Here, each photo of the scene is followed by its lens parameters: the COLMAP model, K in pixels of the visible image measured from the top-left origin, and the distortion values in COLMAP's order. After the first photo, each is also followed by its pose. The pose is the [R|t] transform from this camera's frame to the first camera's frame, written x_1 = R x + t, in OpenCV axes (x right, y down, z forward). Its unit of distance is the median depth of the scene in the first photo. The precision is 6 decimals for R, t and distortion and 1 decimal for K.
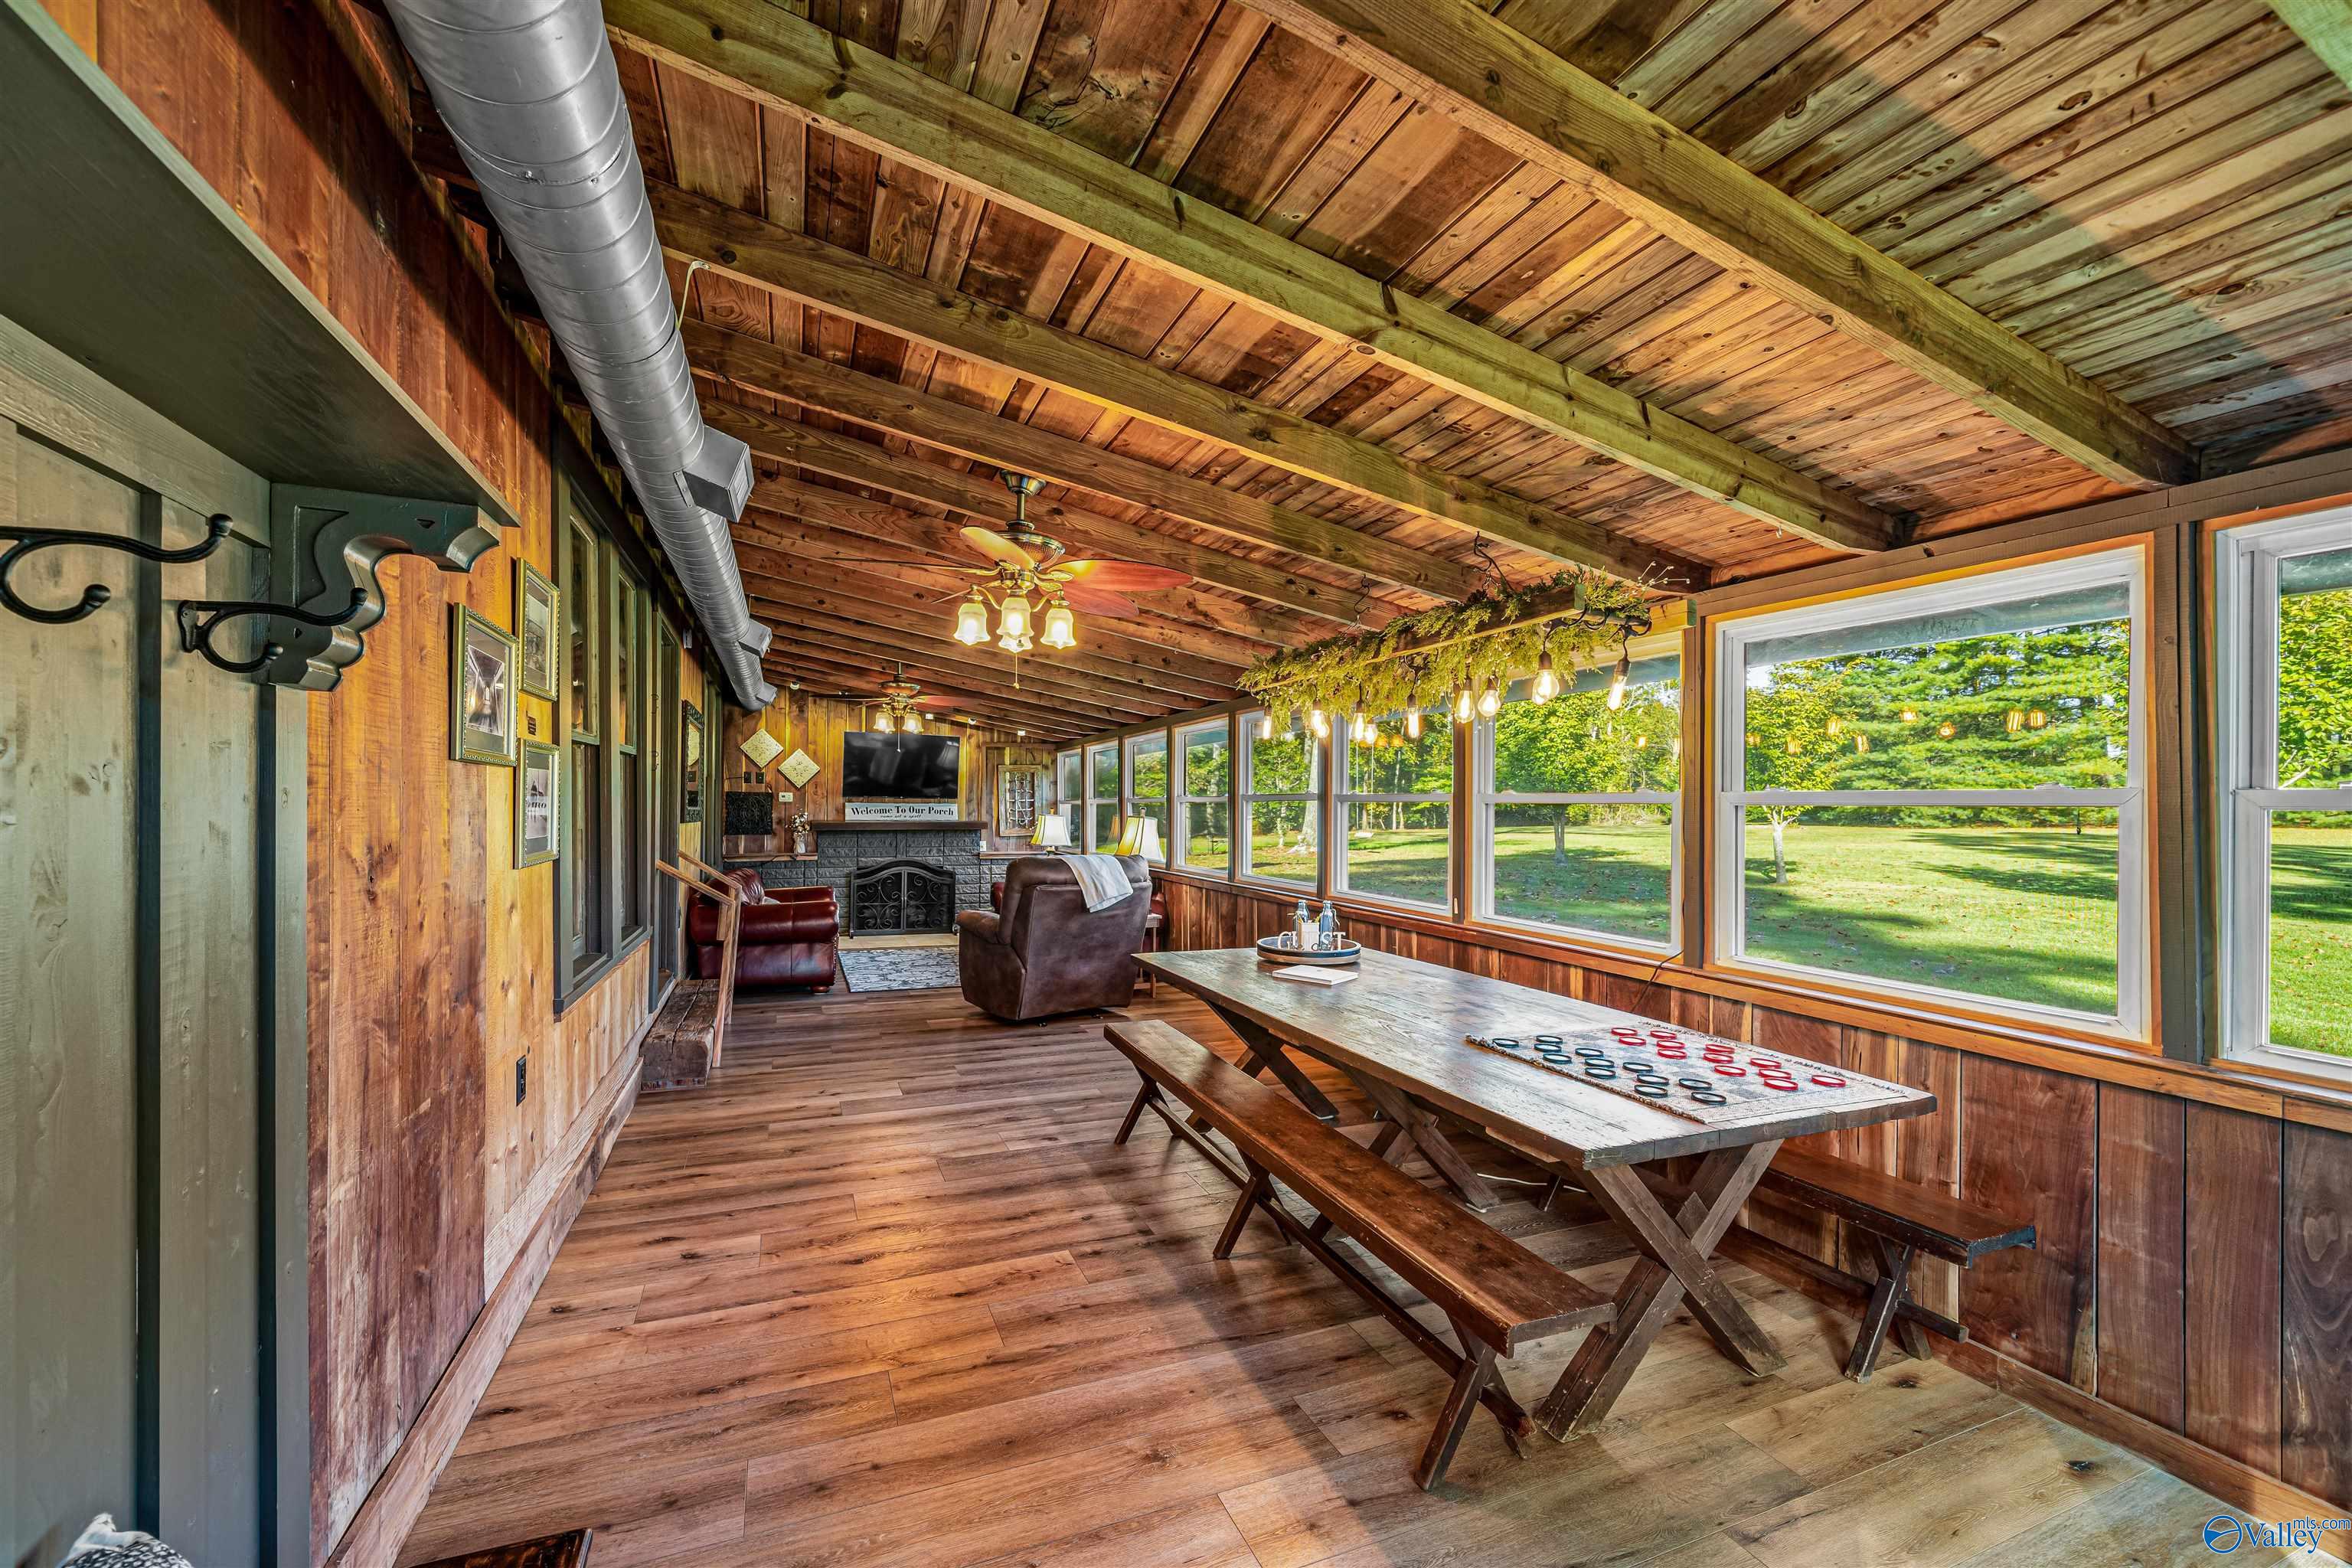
lens RADIAL K [[935.2, 0, 1179.6], [0, 935.2, 792.0], [0, 0, 1]] dist [-0.002275, -0.000269]
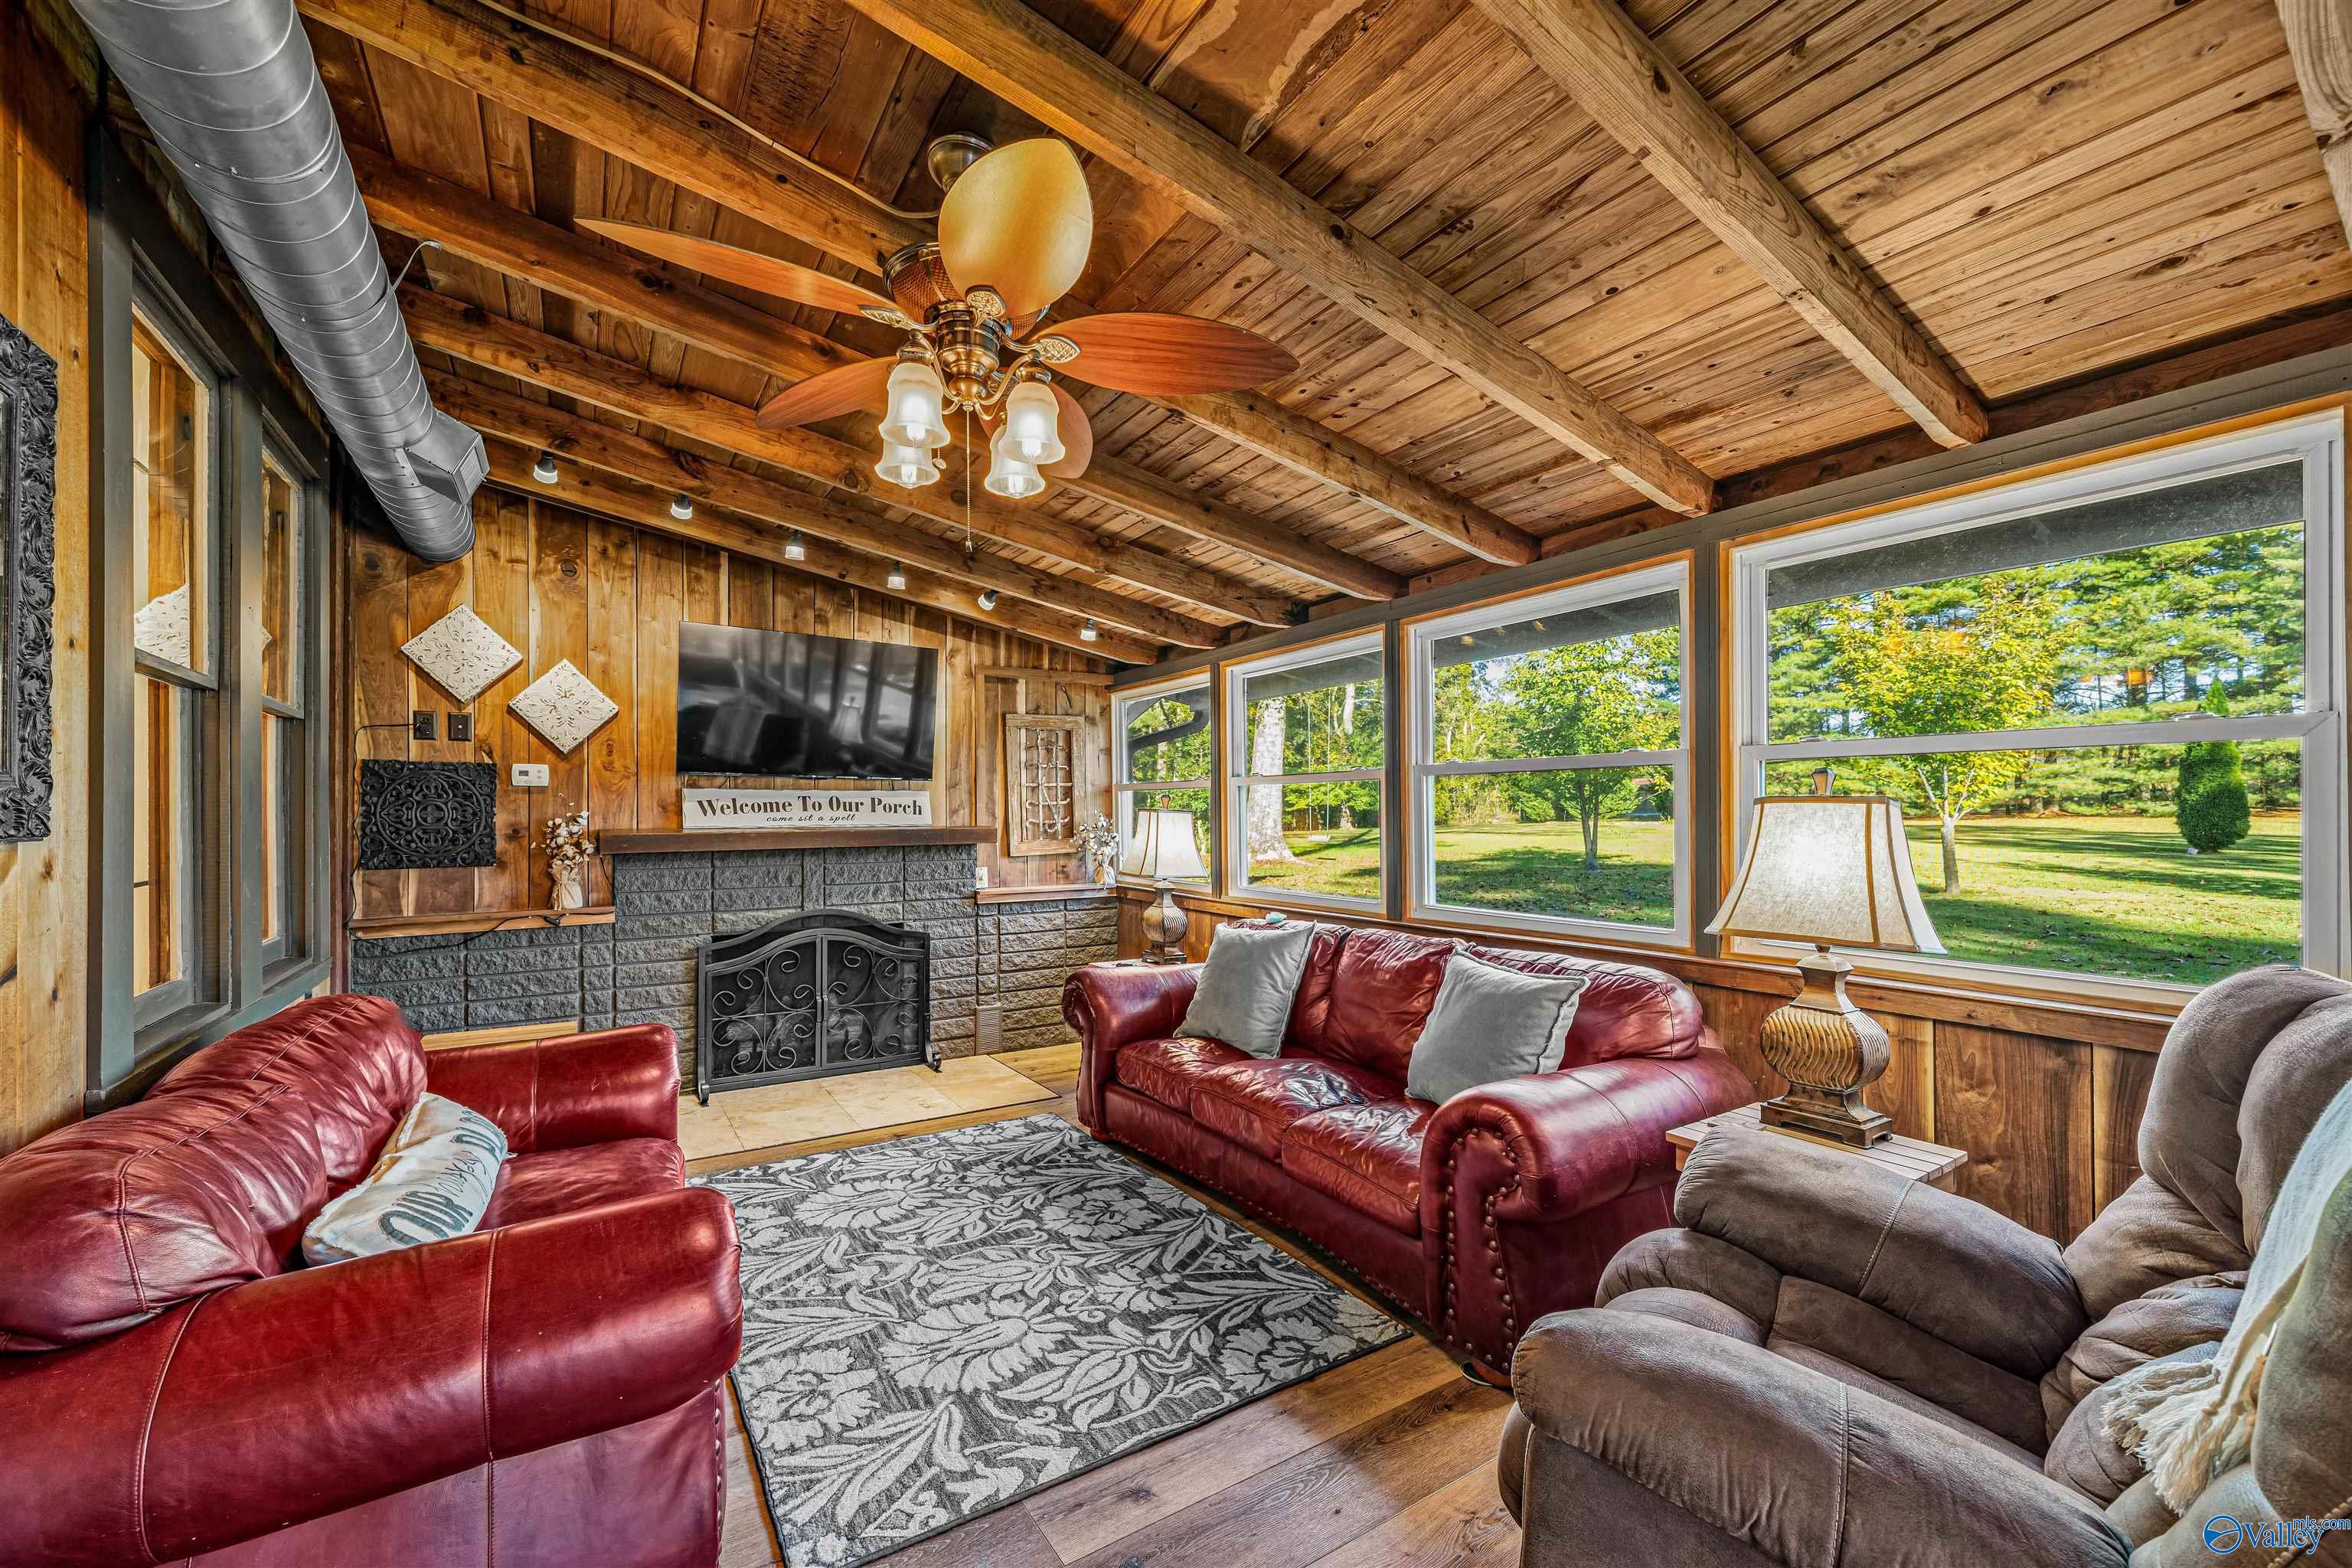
lens RADIAL K [[935.2, 0, 1172.1], [0, 935.2, 798.1], [0, 0, 1]] dist [-0.002275, -0.000269]
pose [[0.977961, -0.010316, 0.208534, -0.219491], [0.010919, 0.999939, -0.001740, 0.018659], [-0.208503, 0.003978, 0.978014, 0.512086]]
